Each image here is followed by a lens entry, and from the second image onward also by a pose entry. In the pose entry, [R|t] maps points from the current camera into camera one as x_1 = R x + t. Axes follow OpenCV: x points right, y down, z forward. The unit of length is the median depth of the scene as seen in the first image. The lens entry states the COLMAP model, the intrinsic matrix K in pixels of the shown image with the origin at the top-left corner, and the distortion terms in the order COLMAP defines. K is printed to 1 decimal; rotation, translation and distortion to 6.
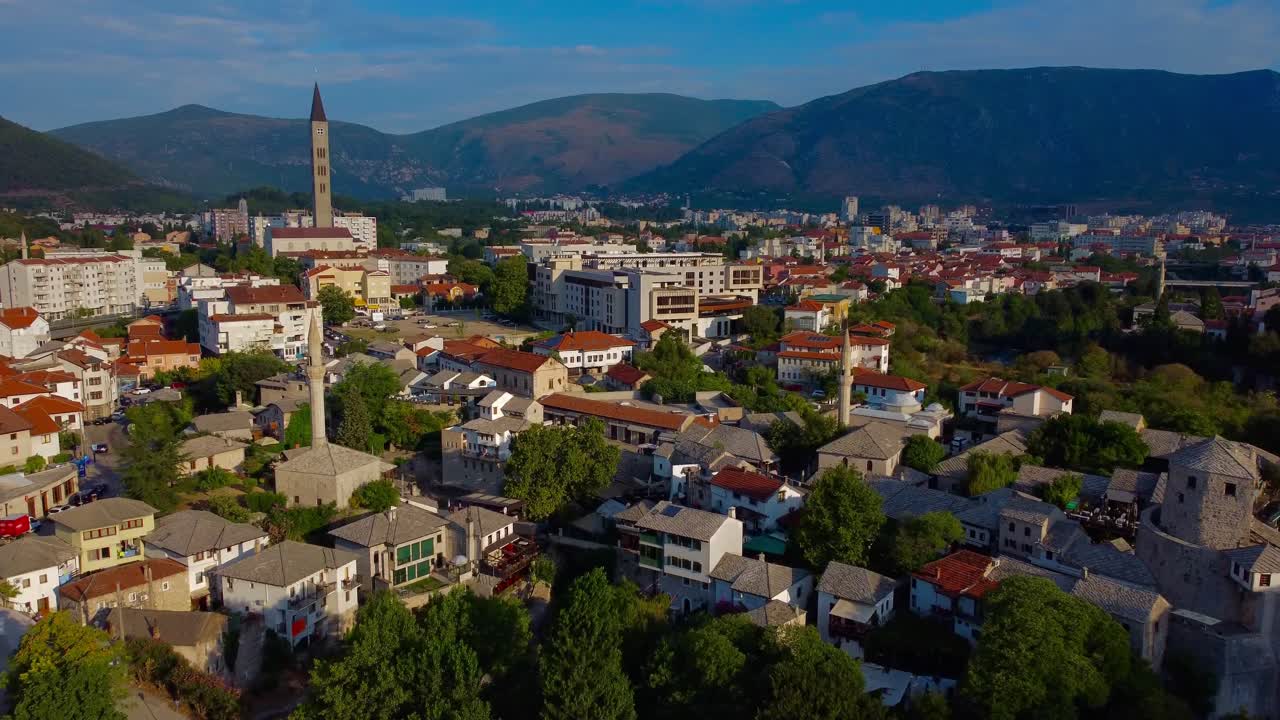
lens RADIAL K [[1006.1, 0, 640.0], [0, 1006.1, 360.0], [0, 0, 1]] dist [0.007657, 0.012636]
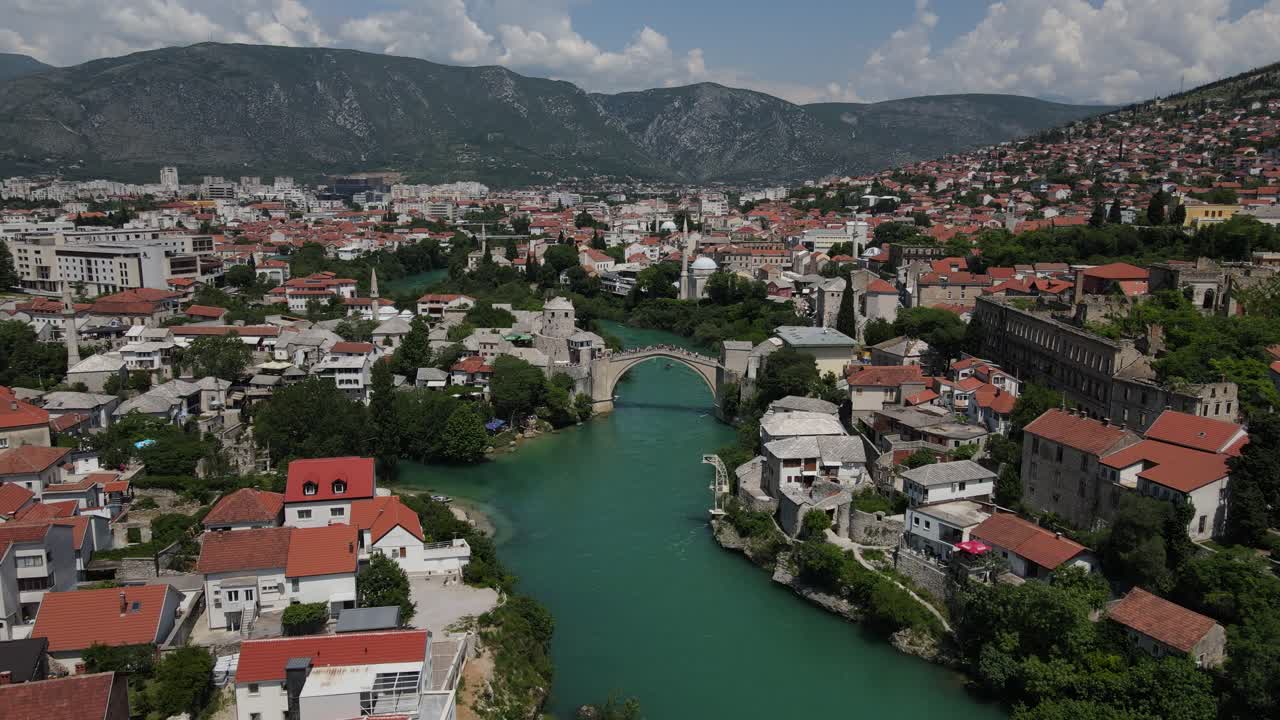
lens RADIAL K [[1062.8, 0, 640.0], [0, 1062.8, 360.0], [0, 0, 1]] dist [0.004143, 0.004873]
pose [[0.774860, -0.110914, 0.622327, -0.367388], [0.092875, 0.993778, 0.061477, 0.035484], [-0.625273, 0.010162, 0.780340, -0.466641]]
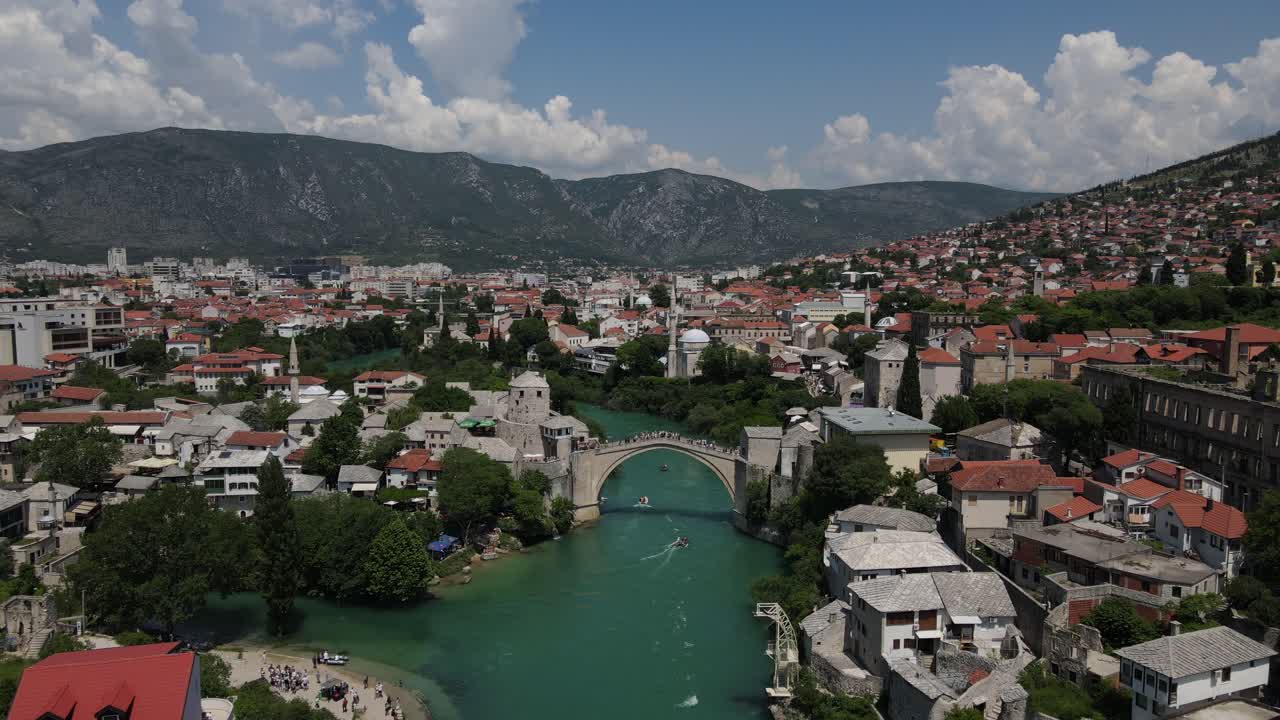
lens RADIAL K [[1006.1, 0, 640.0], [0, 1006.1, 360.0], [0, 0, 1]] dist [0.007657, 0.012636]
pose [[0.748269, -0.062957, 0.660402, -0.216690], [0.097848, 0.995073, -0.016006, 0.042823], [-0.656140, 0.076596, 0.750742, -0.236286]]
